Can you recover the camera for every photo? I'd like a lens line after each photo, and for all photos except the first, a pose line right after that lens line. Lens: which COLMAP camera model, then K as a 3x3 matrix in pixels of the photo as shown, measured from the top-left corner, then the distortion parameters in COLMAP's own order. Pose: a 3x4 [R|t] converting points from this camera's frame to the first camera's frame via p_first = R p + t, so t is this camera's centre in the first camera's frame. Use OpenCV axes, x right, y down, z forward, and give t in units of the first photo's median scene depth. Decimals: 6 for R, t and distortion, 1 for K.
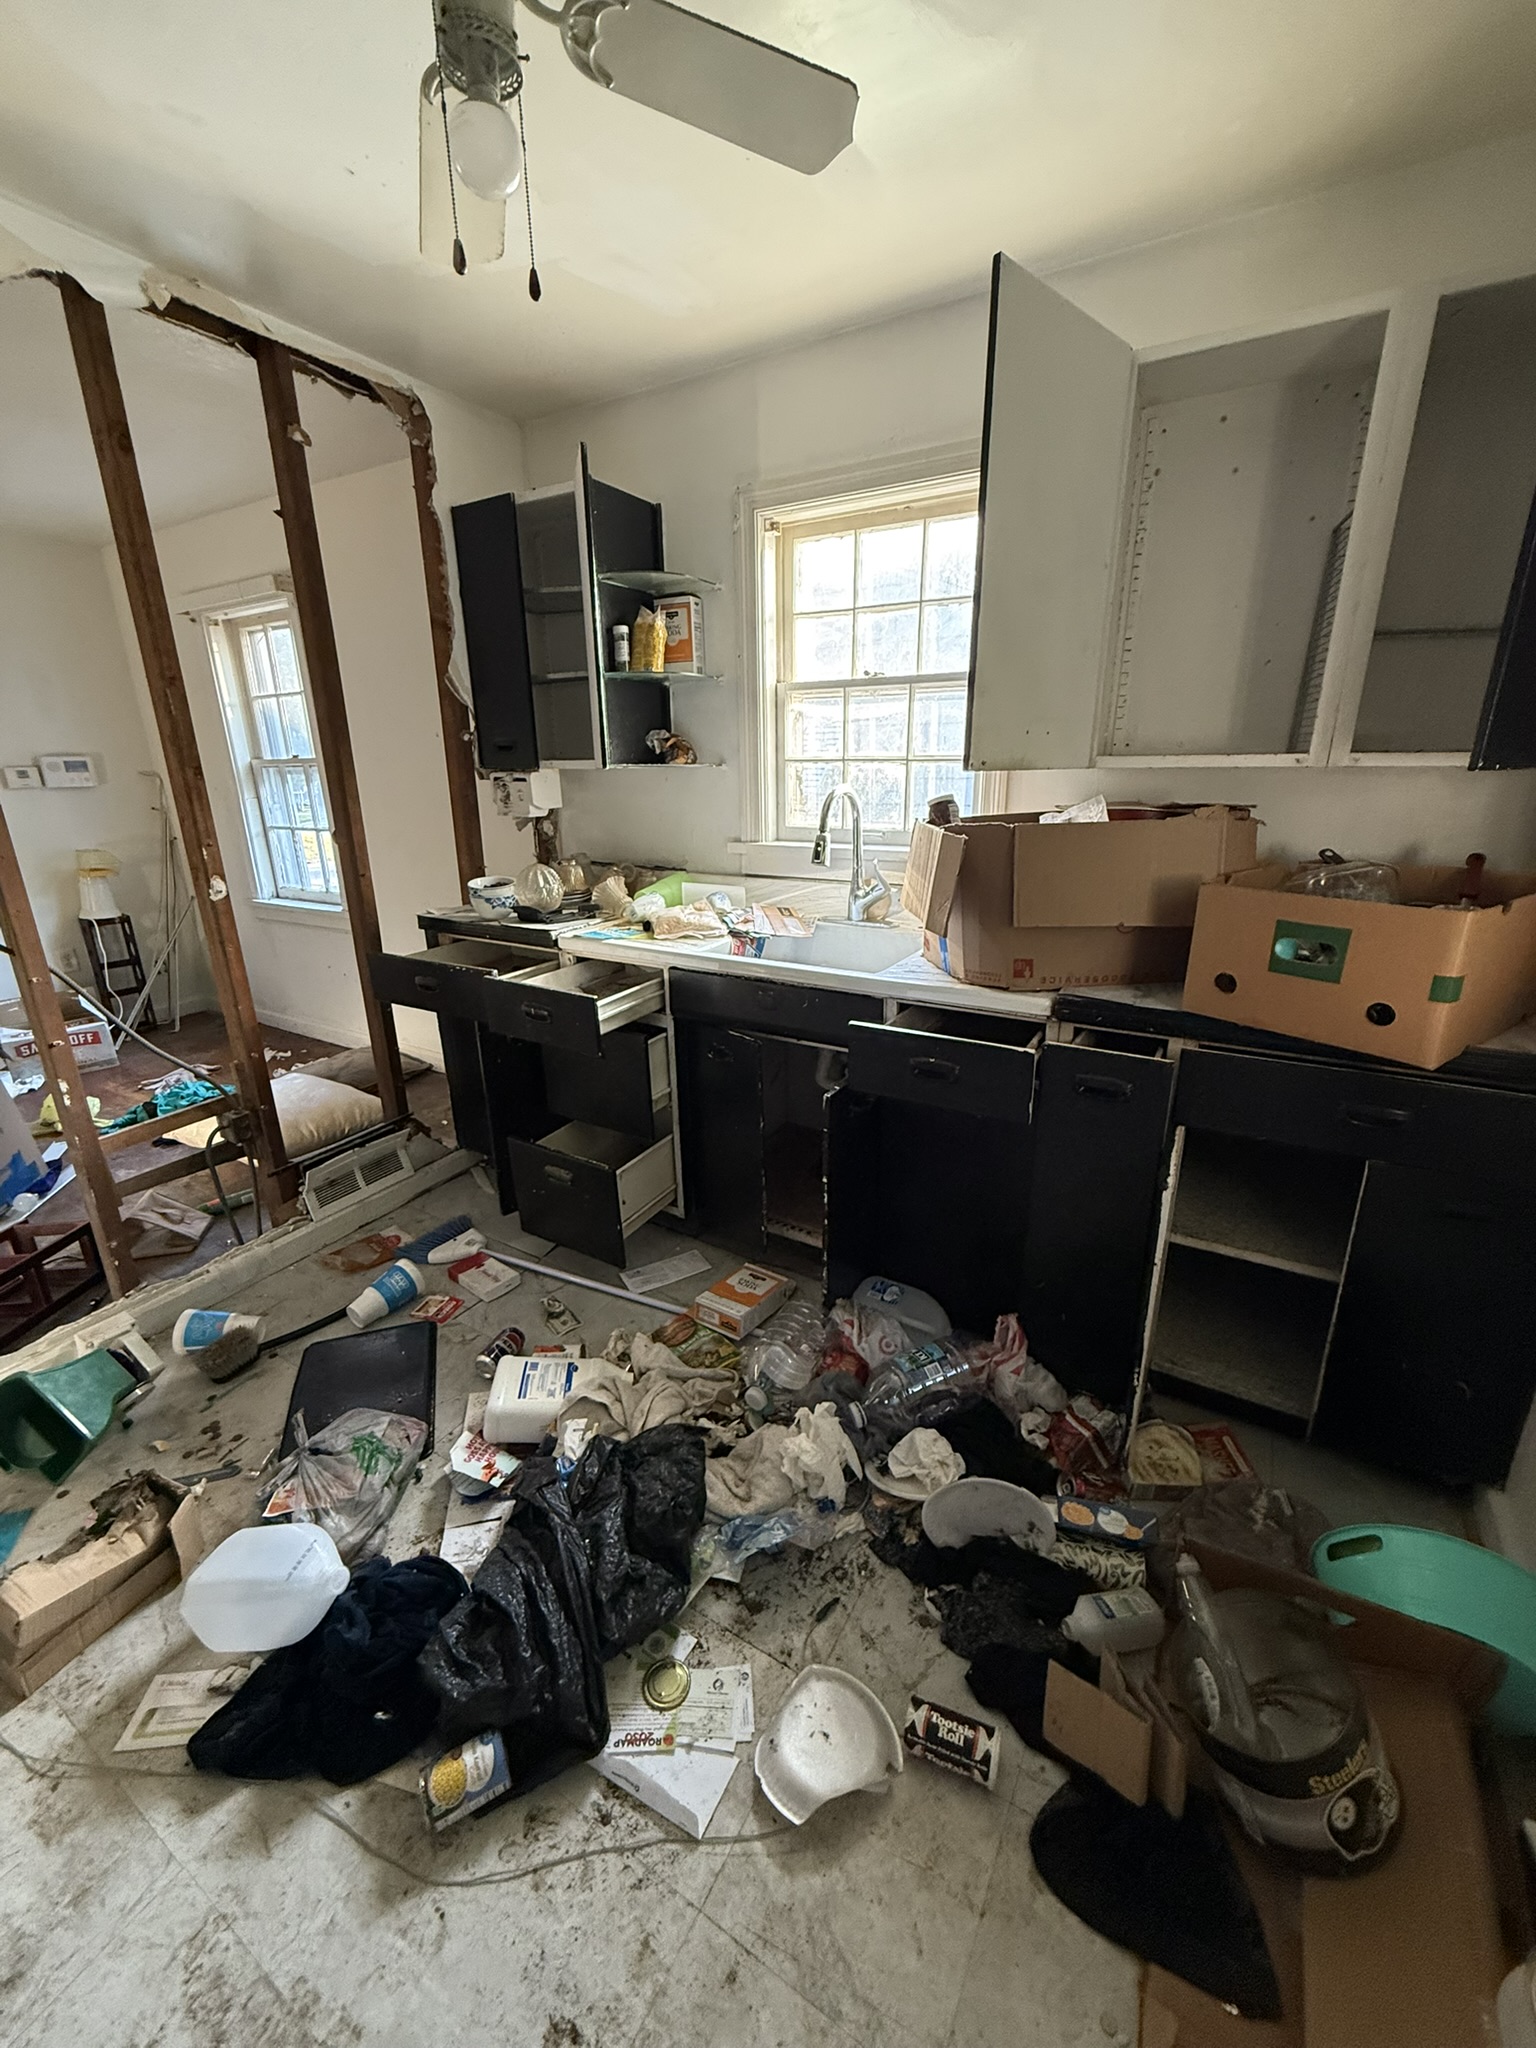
lens RADIAL K [[815.9, 0, 772.9], [0, 815.9, 1019.6], [0, 0, 1]] dist [-0.000209, 0.000229]
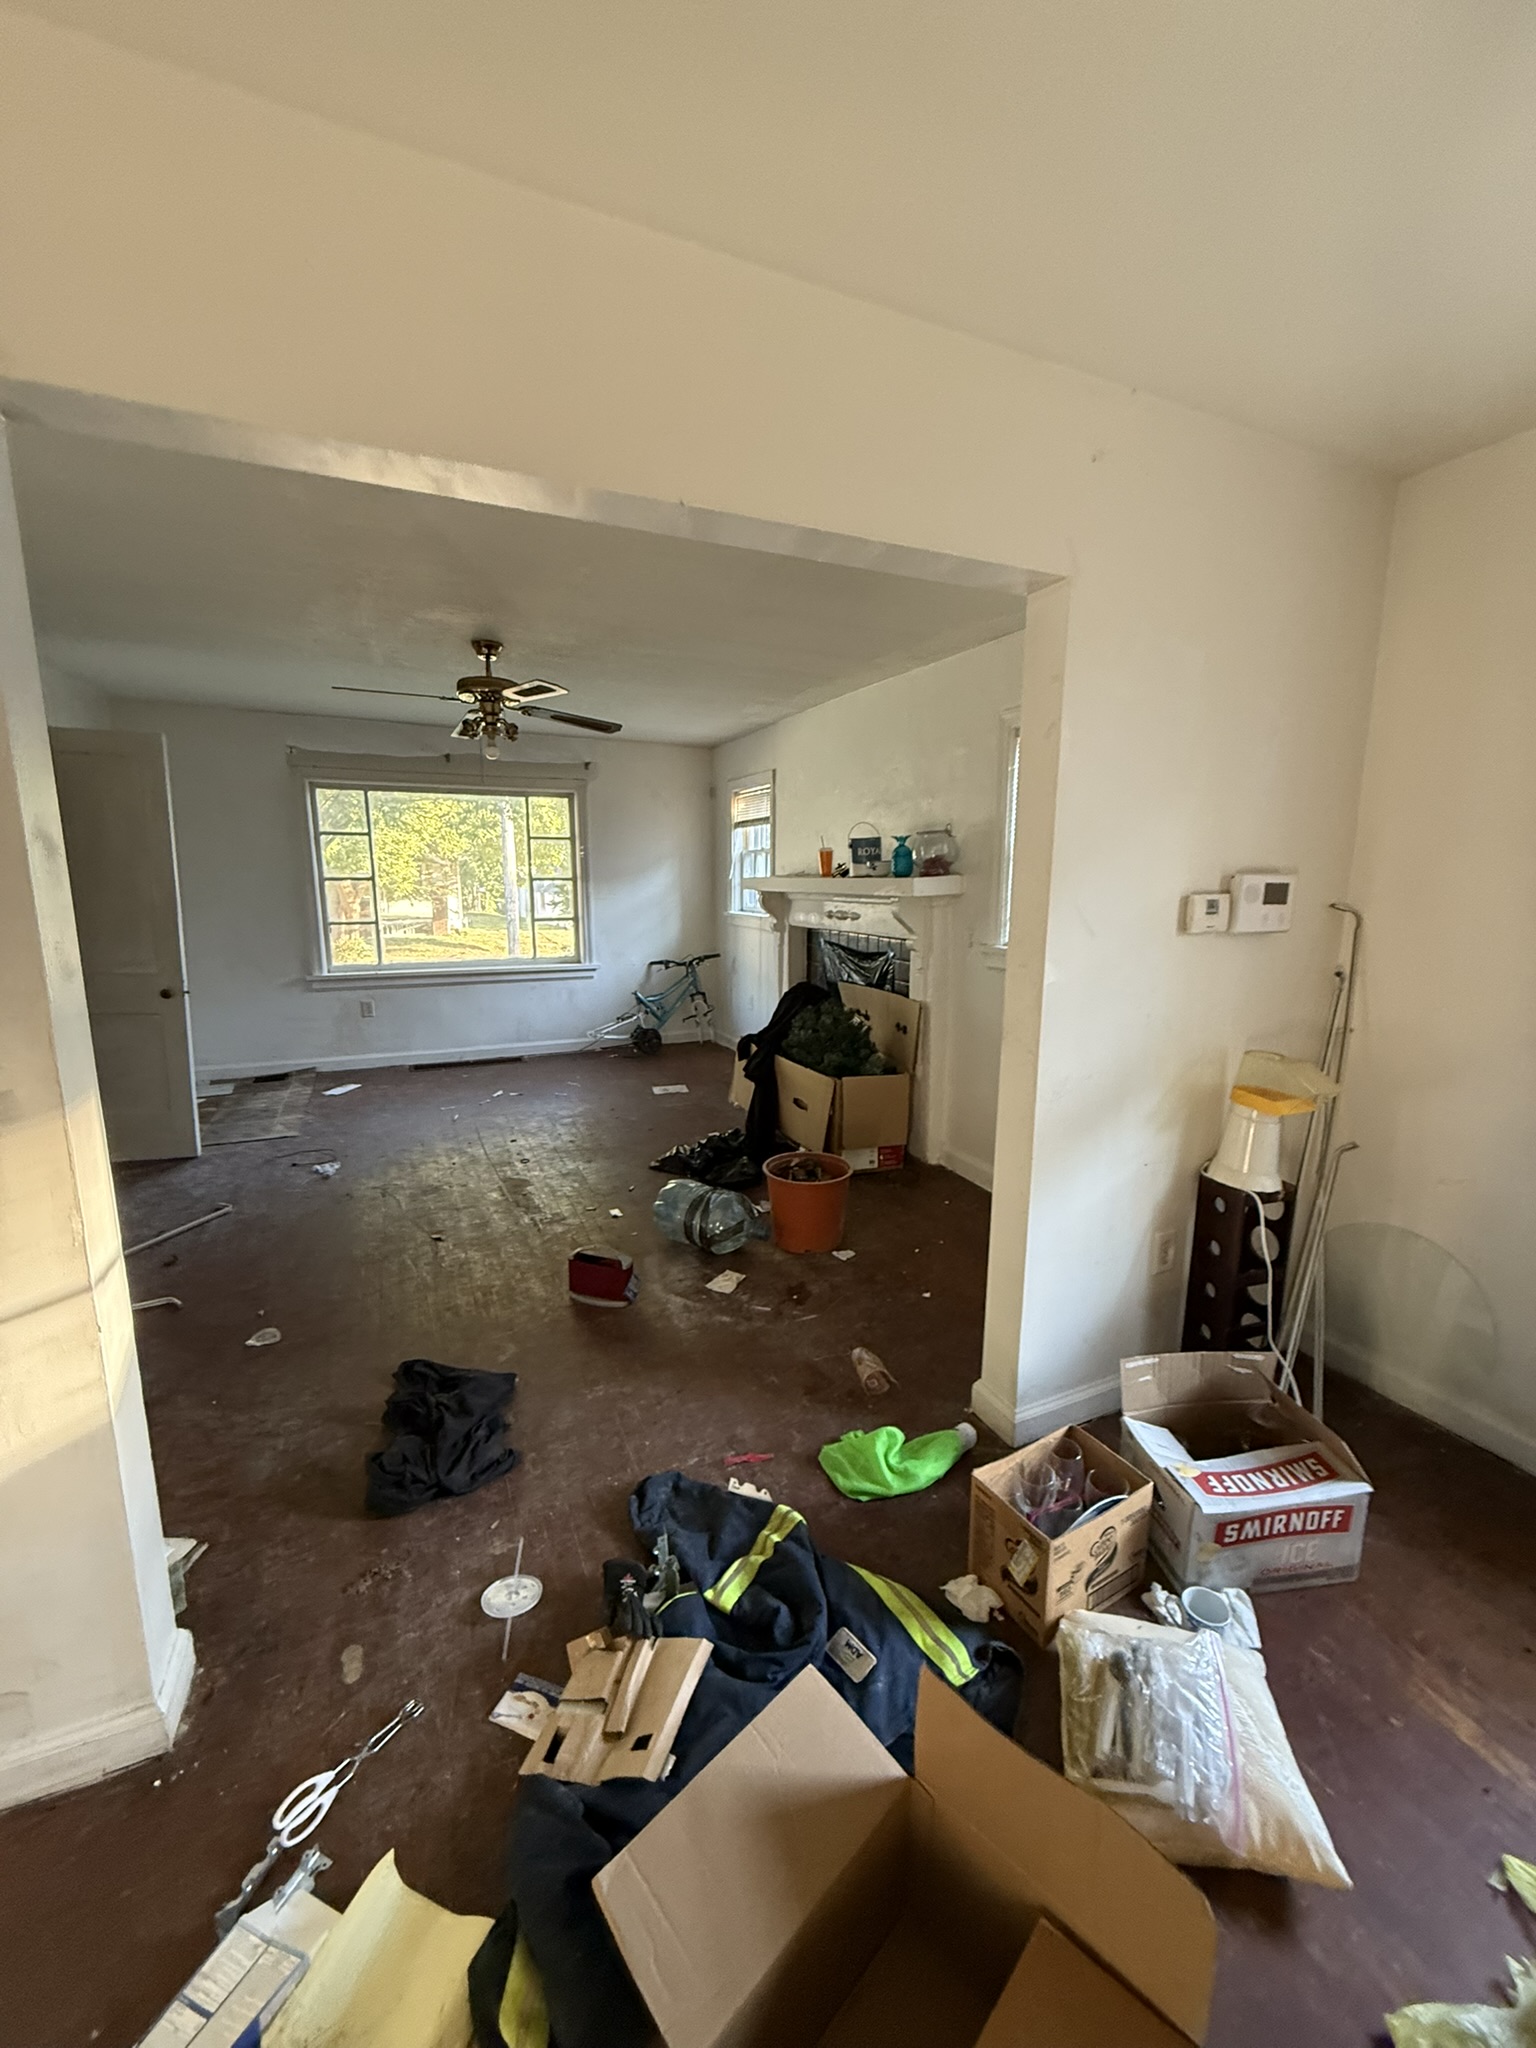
lens RADIAL K [[816.6, 0, 770.1], [0, 816.6, 1021.4], [0, 0, 1]] dist [-0.003211, -0.000176]
pose [[0.815706, 0.118527, -0.566193, -1.378179], [-0.189547, 0.979512, -0.068027, -0.231793], [0.546530, 0.162810, 0.821460, 0.712827]]
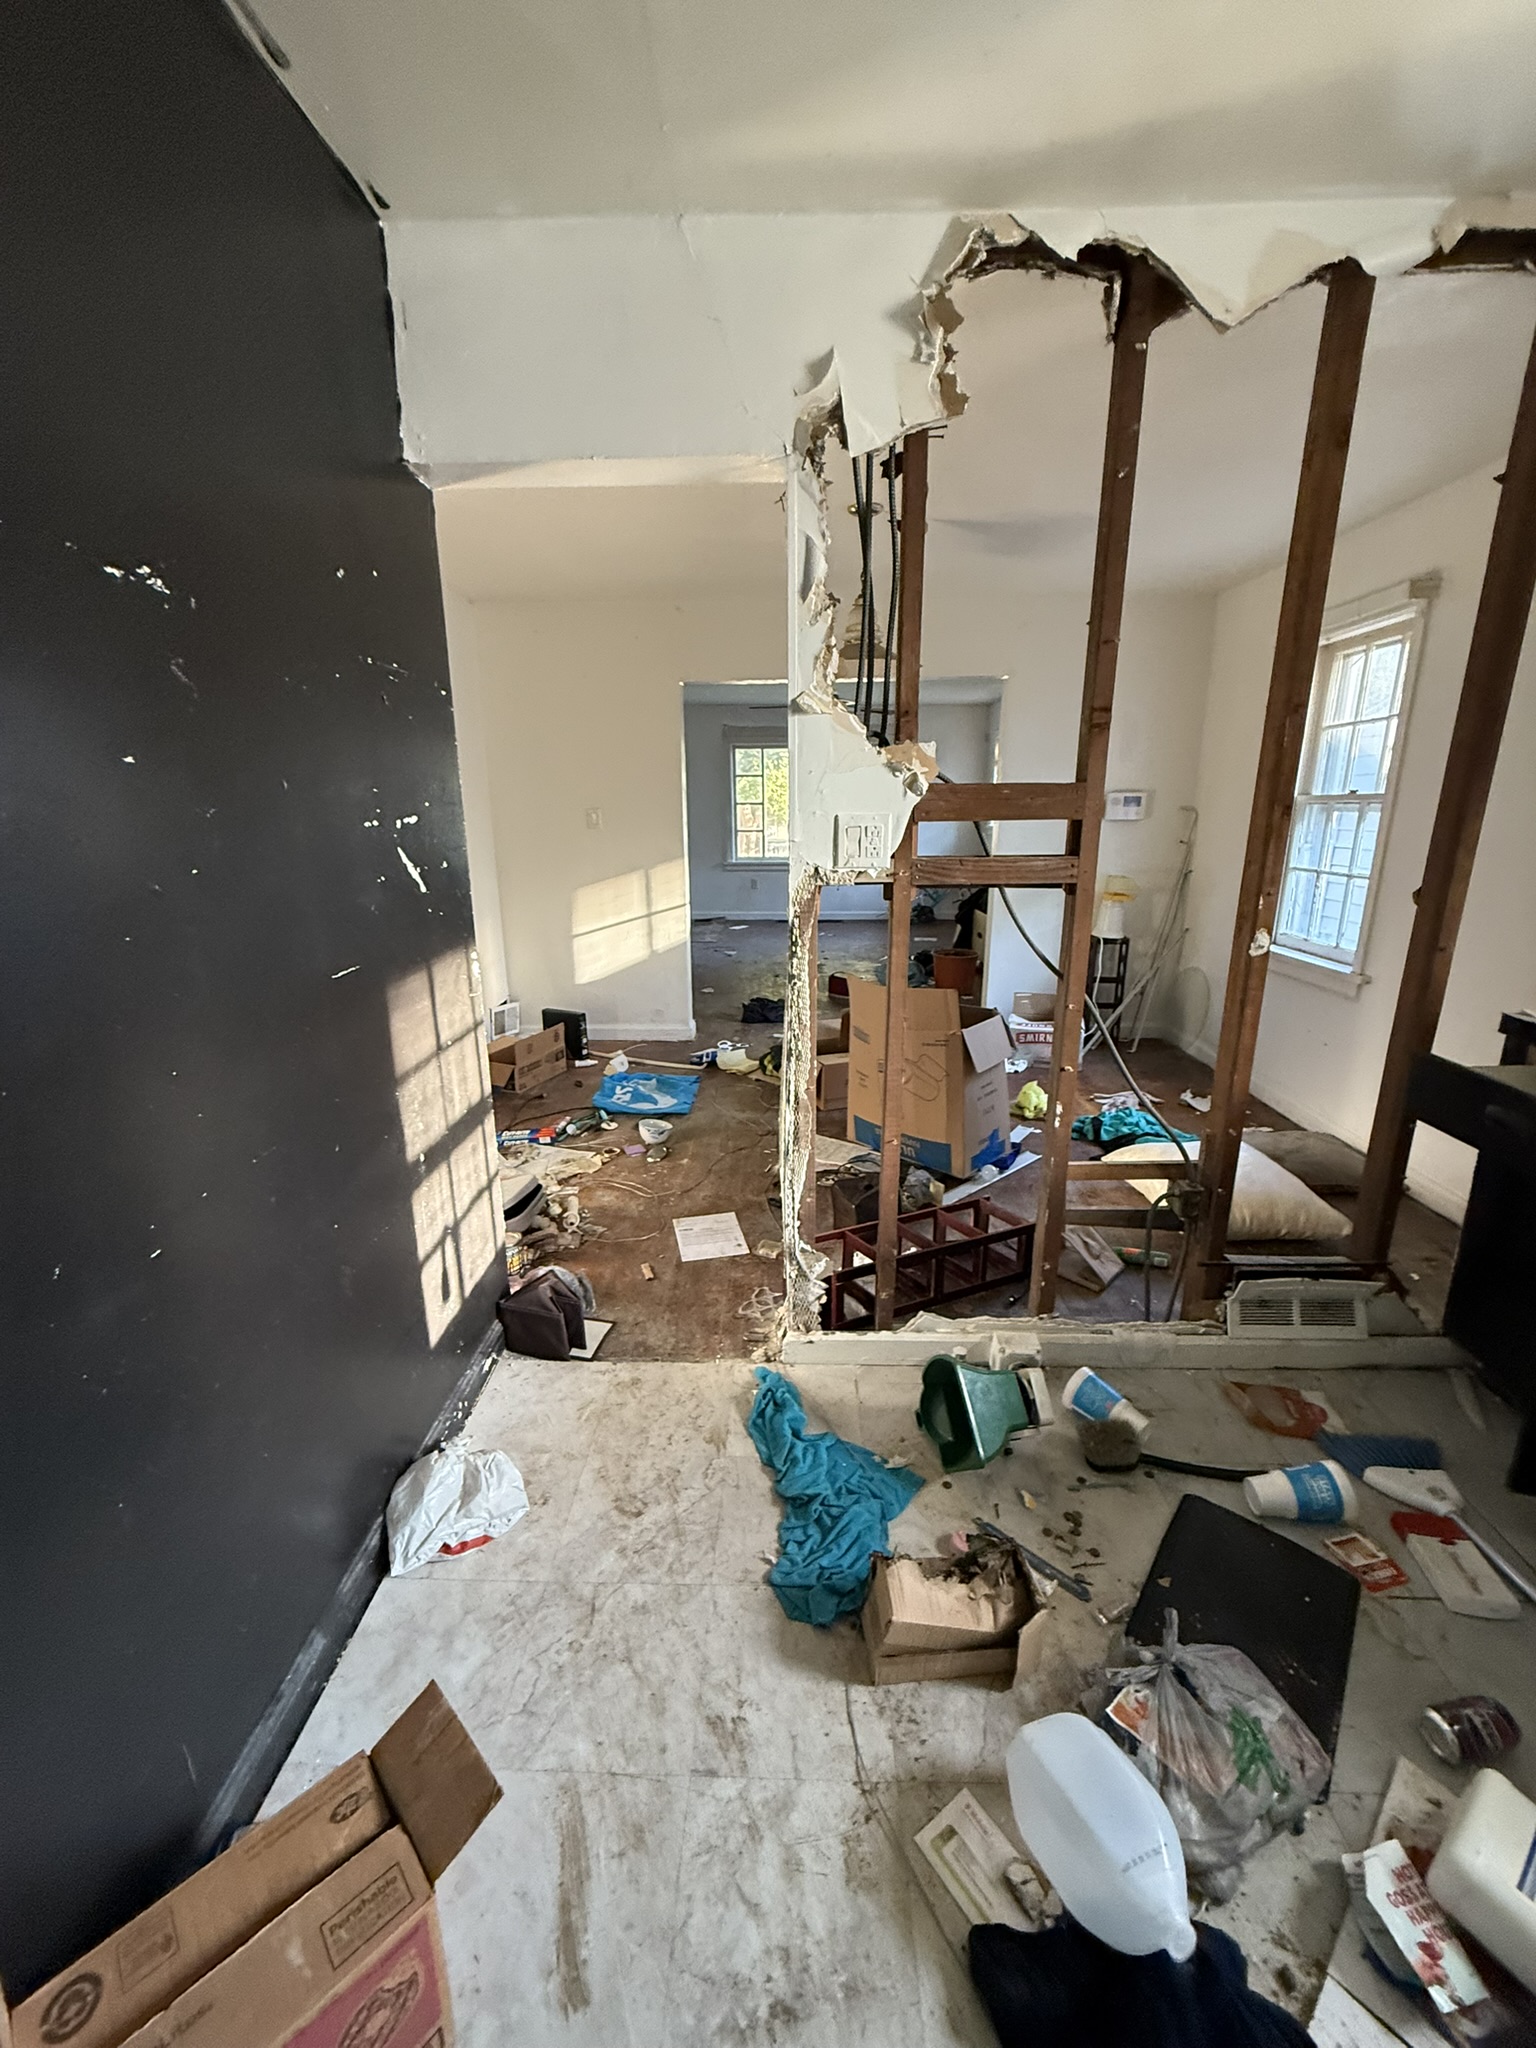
lens RADIAL K [[816.6, 0, 770.1], [0, 816.6, 1021.4], [0, 0, 1]] dist [-0.003211, -0.000176]
pose [[0.486359, 0.235001, -0.841564, -0.158559], [-0.265367, 0.957386, 0.113982, -0.035289], [0.832488, 0.167887, 0.527995, 0.102228]]
